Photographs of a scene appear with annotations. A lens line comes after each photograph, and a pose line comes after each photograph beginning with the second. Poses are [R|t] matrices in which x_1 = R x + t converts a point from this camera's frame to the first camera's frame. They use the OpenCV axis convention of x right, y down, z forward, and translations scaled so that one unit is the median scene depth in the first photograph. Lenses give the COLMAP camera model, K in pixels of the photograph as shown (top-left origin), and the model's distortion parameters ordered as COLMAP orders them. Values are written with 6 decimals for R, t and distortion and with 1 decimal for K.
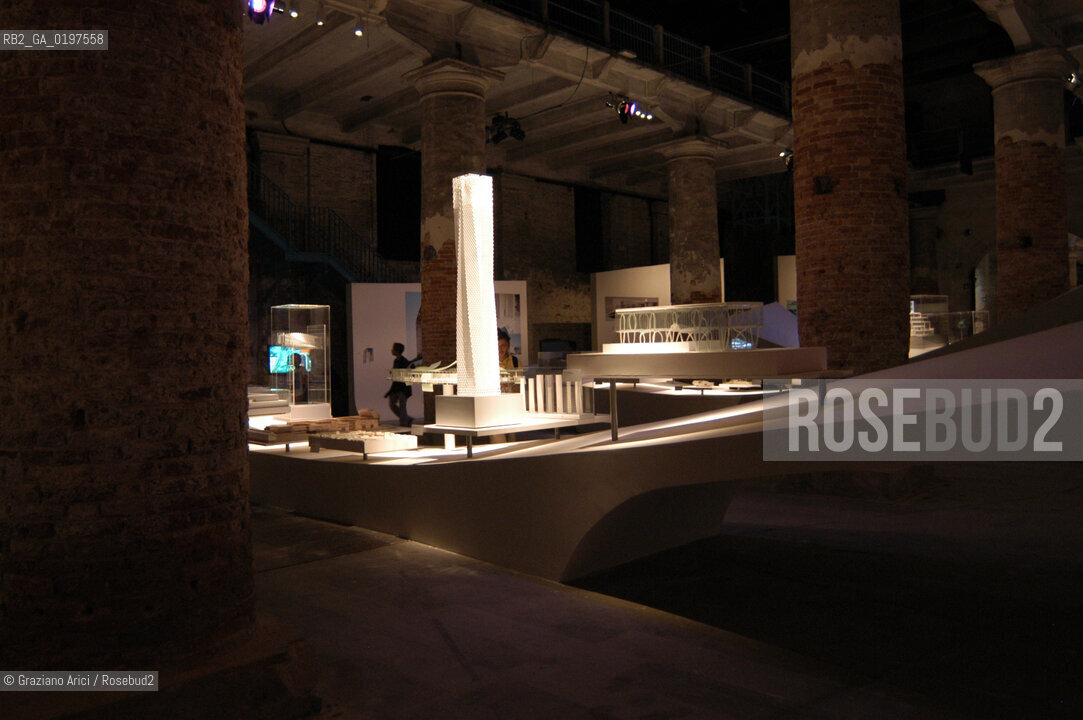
lens RADIAL K [[850.4, 0, 539.5], [0, 850.4, 358.7], [0, 0, 1]] dist [-0.074604, -0.000815]
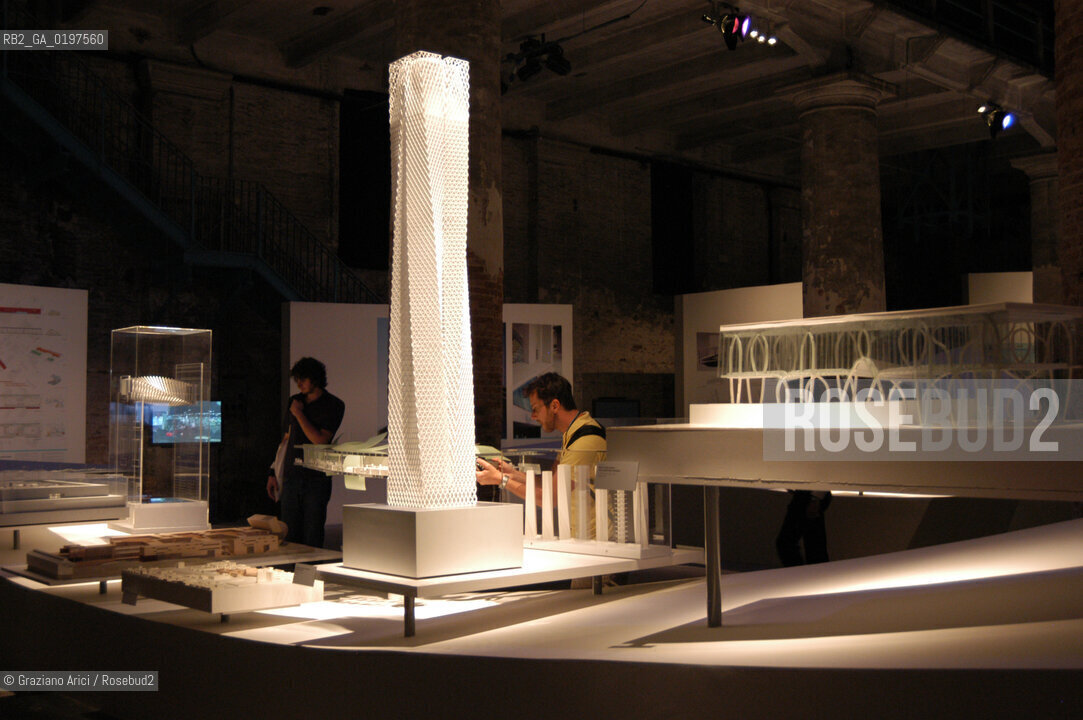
lens RADIAL K [[1237.1, 0, 544.8], [0, 1237.1, 362.3], [0, 0, 1]] dist [-0.075408, 0.000000]
pose [[0.998831, 0.016708, -0.045369, 0.007976], [-0.019037, 0.998497, -0.051402, -0.001338], [0.044442, 0.052205, 0.997647, 0.101098]]
